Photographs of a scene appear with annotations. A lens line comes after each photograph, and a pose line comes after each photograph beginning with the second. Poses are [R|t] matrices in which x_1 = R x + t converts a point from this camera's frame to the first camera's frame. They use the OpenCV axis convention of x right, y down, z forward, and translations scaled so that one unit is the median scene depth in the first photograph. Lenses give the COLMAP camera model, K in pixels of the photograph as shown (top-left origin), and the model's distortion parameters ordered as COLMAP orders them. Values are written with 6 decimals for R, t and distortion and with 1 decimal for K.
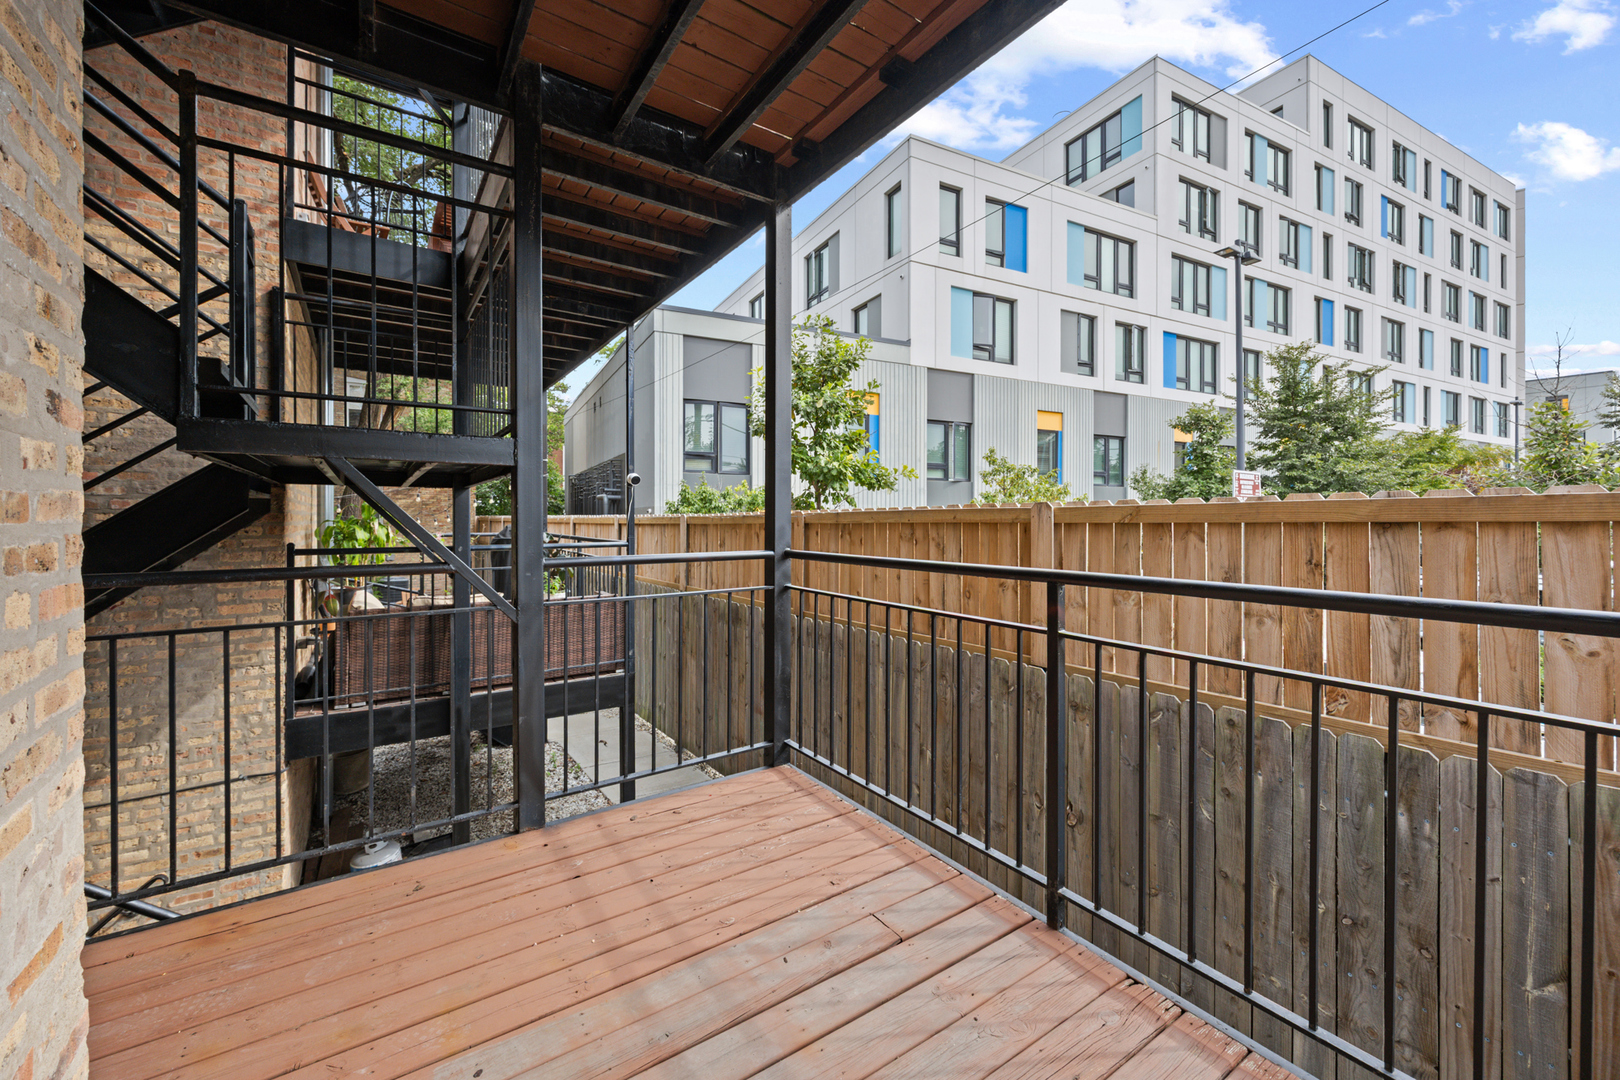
lens RADIAL K [[636.9, 0, 811.2], [0, 636.9, 525.6], [0, 0, 1]] dist [-0.001336, -0.000266]
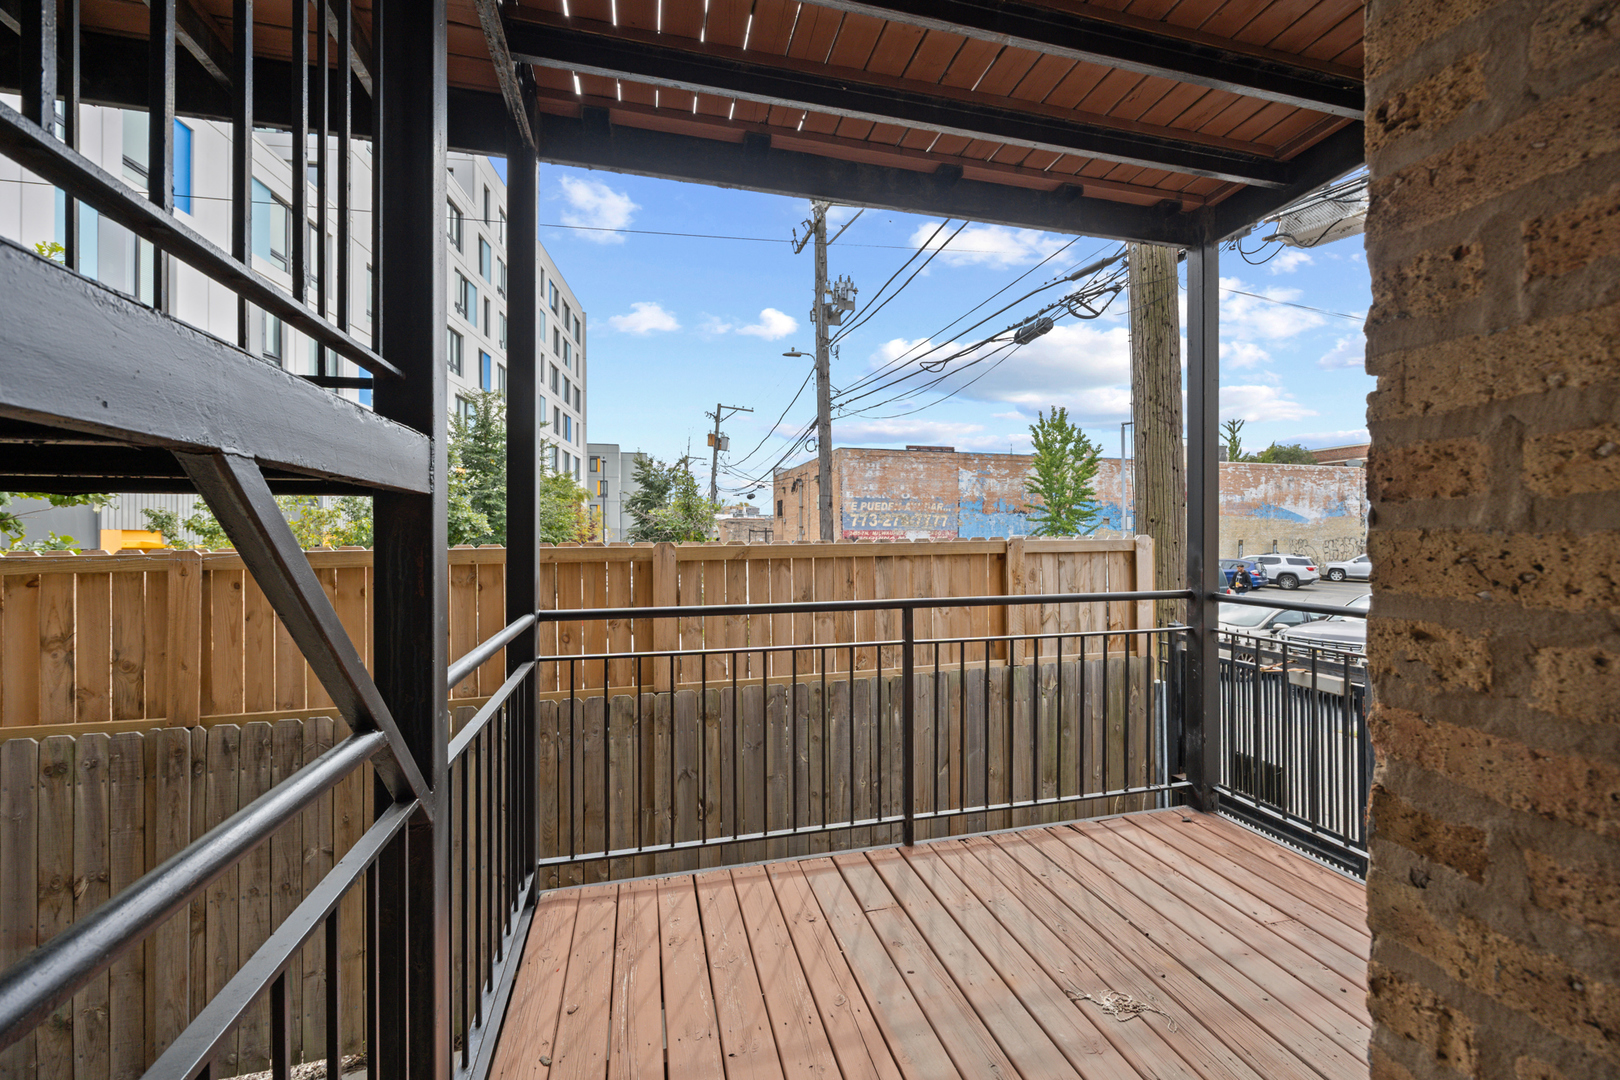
lens RADIAL K [[624.4, 0, 805.7], [0, 624.4, 540.0], [0, 0, 1]] dist [-0.000798, -0.000014]
pose [[0.341864, -0.008109, 0.939715, -0.716184], [0.014979, 0.999883, 0.003179, -0.051205], [-0.939630, 0.012989, 0.341945, 0.503021]]
